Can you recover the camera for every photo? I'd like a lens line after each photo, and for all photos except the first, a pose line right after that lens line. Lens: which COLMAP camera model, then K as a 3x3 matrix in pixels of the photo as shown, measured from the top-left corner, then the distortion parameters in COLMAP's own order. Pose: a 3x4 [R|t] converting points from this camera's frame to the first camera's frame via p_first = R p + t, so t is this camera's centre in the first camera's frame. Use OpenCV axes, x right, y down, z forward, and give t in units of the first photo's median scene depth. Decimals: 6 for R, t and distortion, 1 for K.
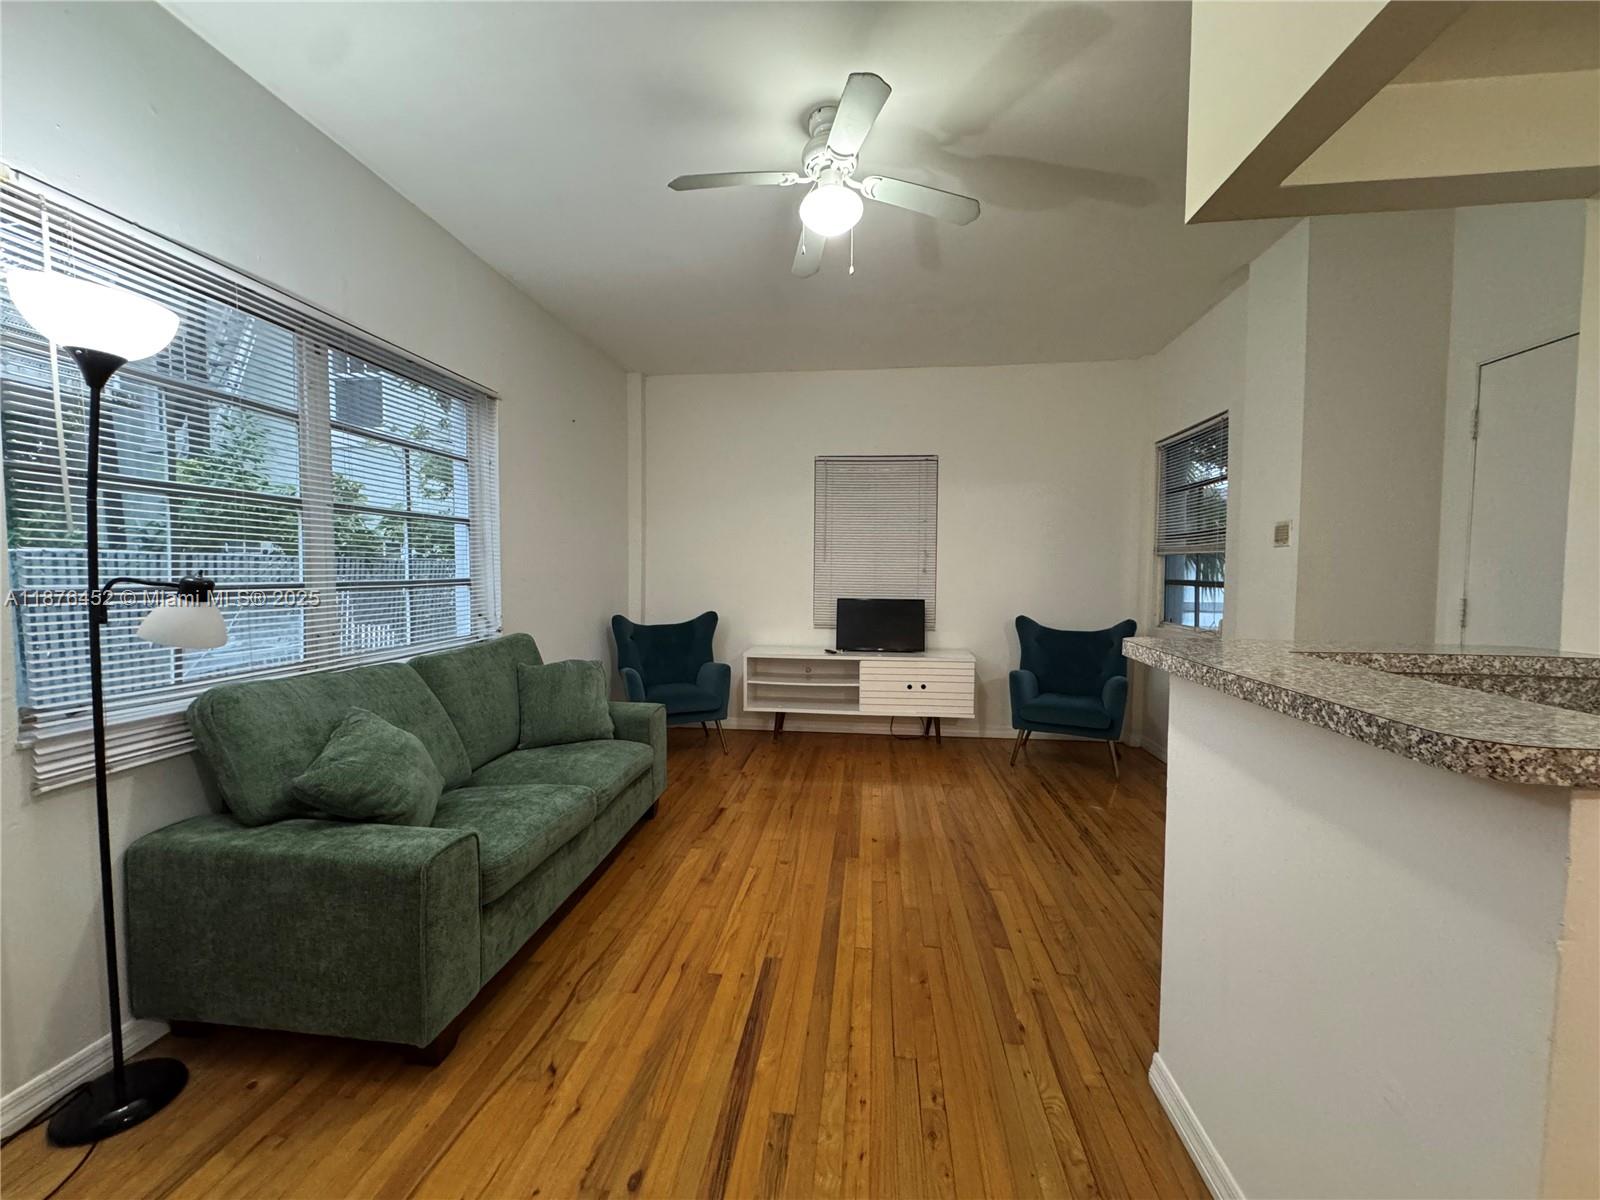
lens RADIAL K [[637.5, 0, 798.1], [0, 637.5, 600.8], [0, 0, 1]] dist [-0.002716, 0.000056]
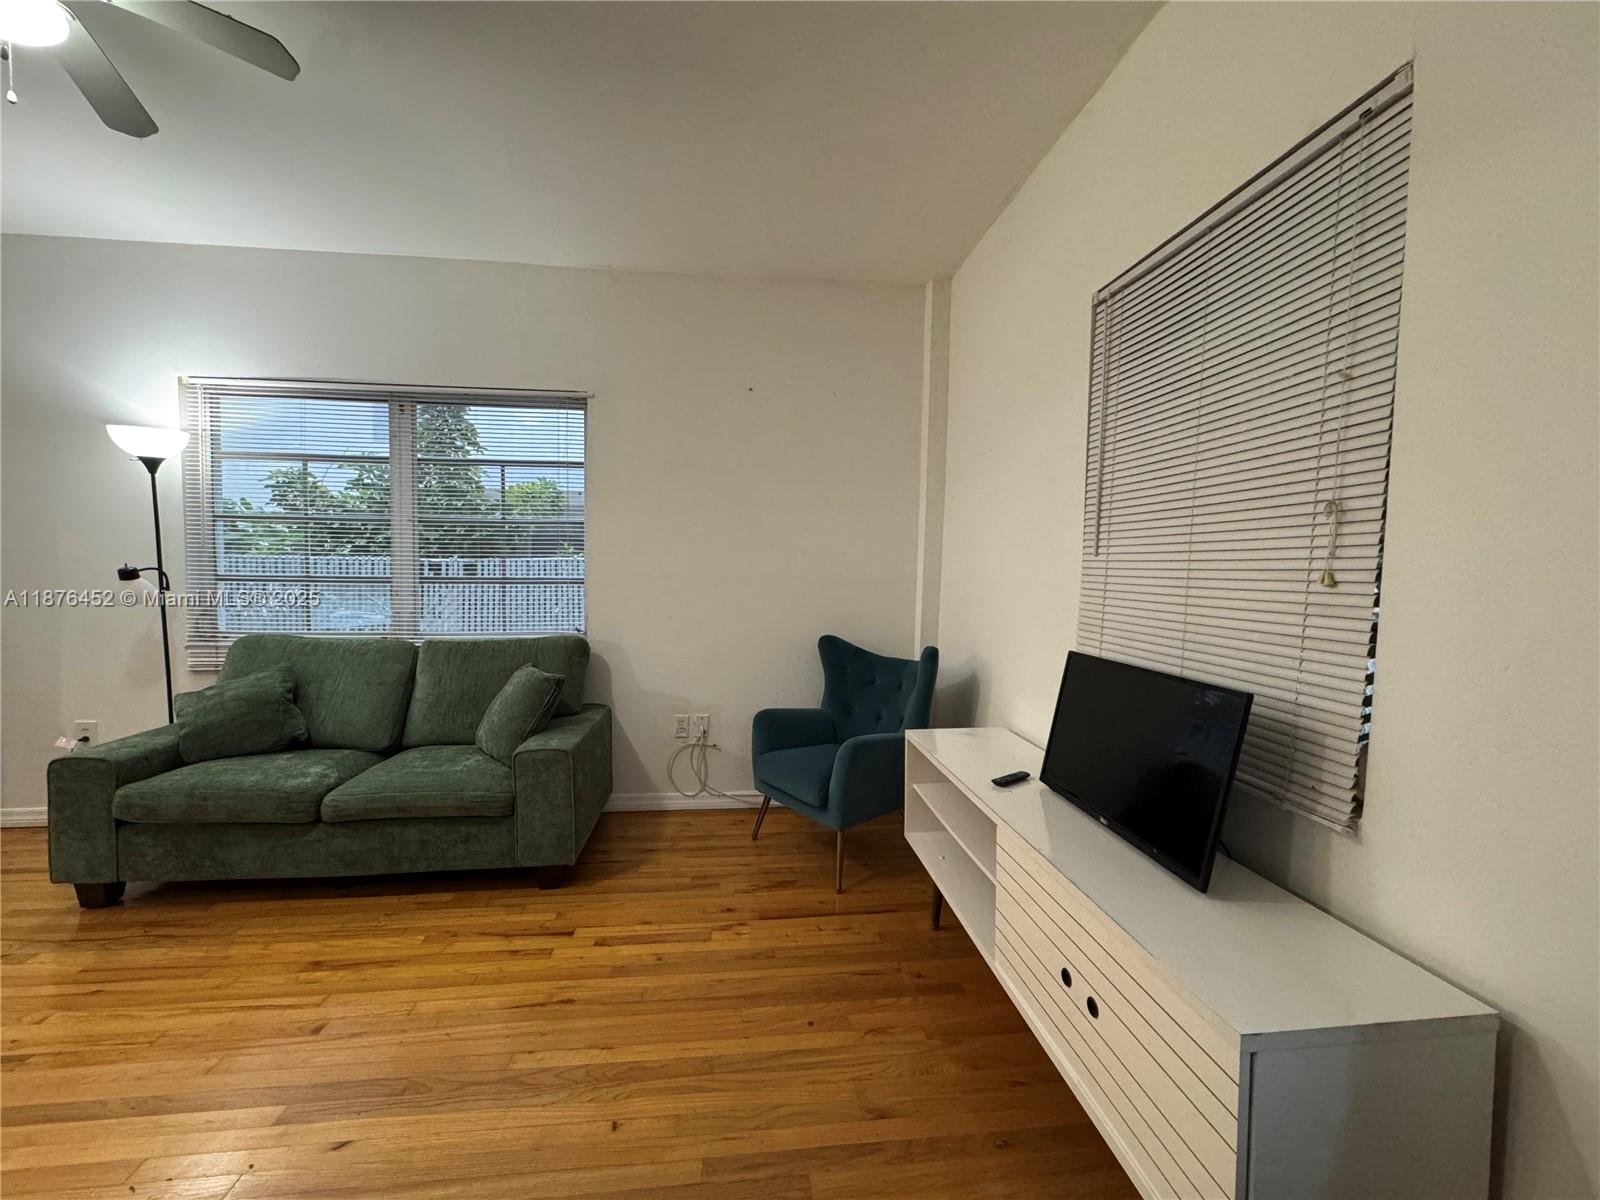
lens RADIAL K [[637.5, 0, 798.1], [0, 637.5, 600.8], [0, 0, 1]] dist [-0.002716, 0.000056]
pose [[0.224232, 0.043423, -0.973568, 0.581365], [-0.061162, 0.997664, 0.030411, -0.051614], [0.972615, 0.052726, 0.226364, 1.108247]]
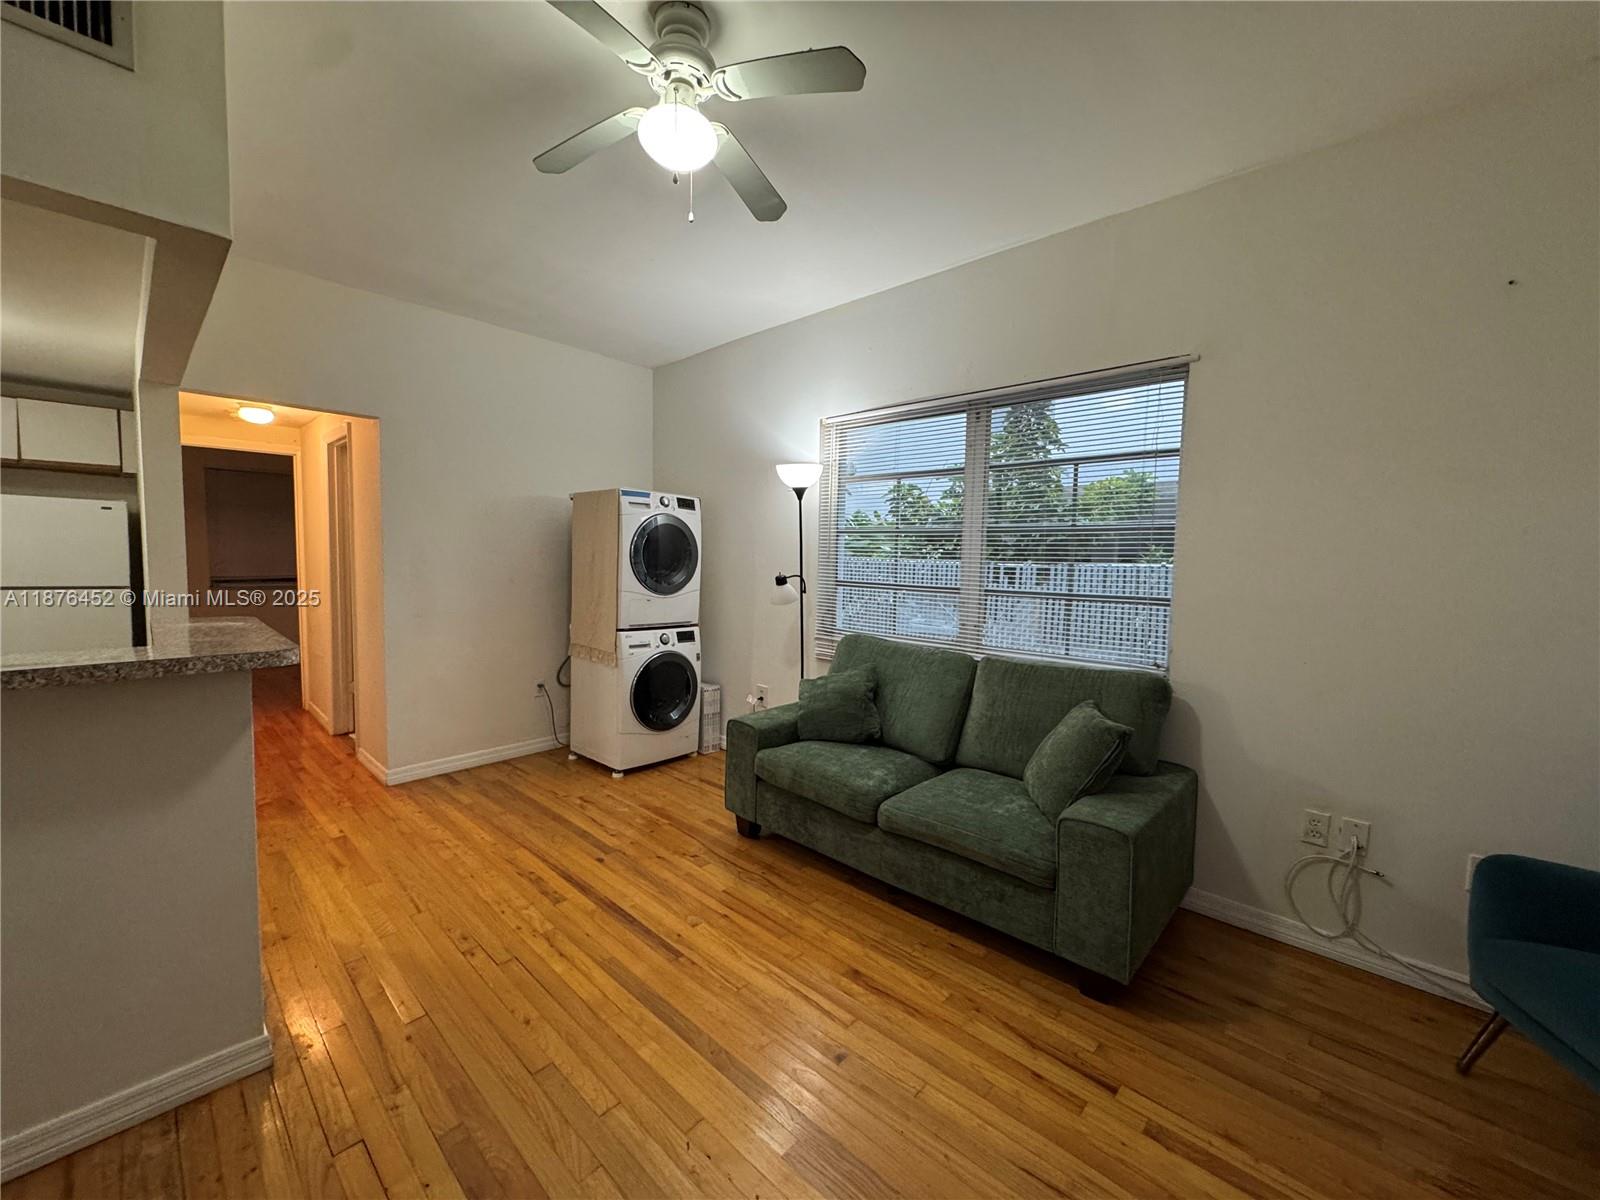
lens RADIAL K [[637.5, 0, 798.1], [0, 637.5, 600.8], [0, 0, 1]] dist [-0.002716, 0.000056]
pose [[-0.594840, 0.041816, -0.802756, 0.418334], [-0.063745, 0.993047, 0.098964, -0.081907], [0.801313, 0.110039, -0.588038, 1.098732]]
